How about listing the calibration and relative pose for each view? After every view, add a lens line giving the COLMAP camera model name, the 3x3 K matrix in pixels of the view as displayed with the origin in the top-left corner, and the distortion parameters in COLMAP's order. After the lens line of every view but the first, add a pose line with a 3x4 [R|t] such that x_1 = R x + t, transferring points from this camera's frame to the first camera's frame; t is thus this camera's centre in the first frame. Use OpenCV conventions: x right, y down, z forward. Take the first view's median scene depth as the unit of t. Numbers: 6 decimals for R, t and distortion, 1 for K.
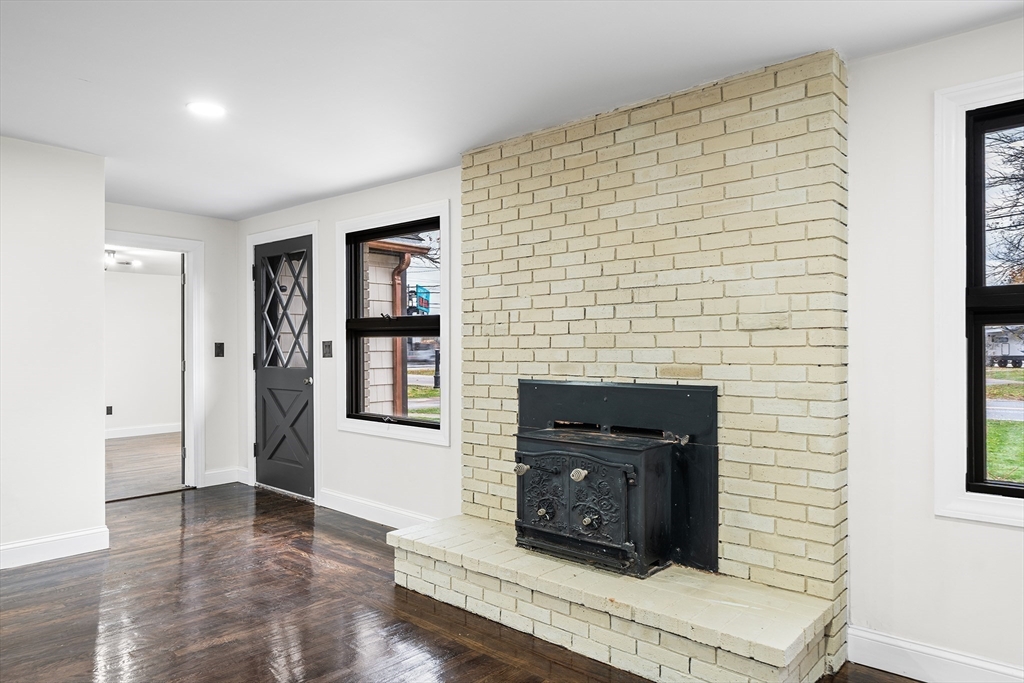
lens RADIAL K [[655.7, 0, 509.8], [0, 655.7, 347.3], [0, 0, 1]] dist [-0.000706, -0.000974]
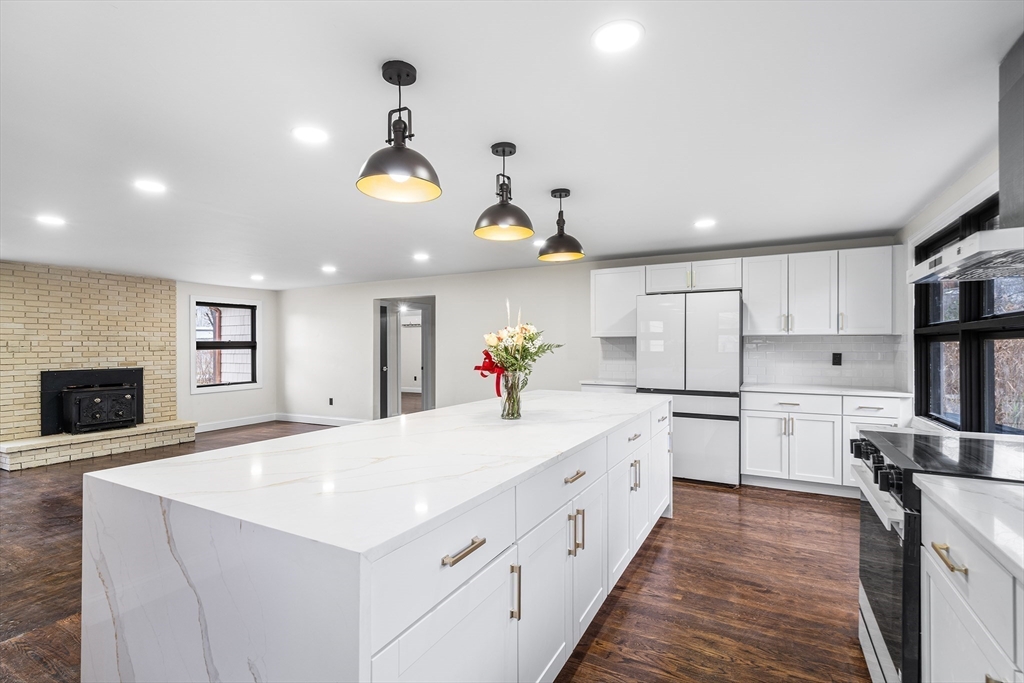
lens RADIAL K [[483.6, 0, 499.4], [0, 483.6, 346.5], [0, 0, 1]] dist [0.010792, 0.000474]
pose [[-0.225917, 0.006504, 0.974125, -2.317044], [0.007021, 0.999963, -0.005048, -0.020780], [-0.974121, 0.005699, -0.225954, -0.196054]]
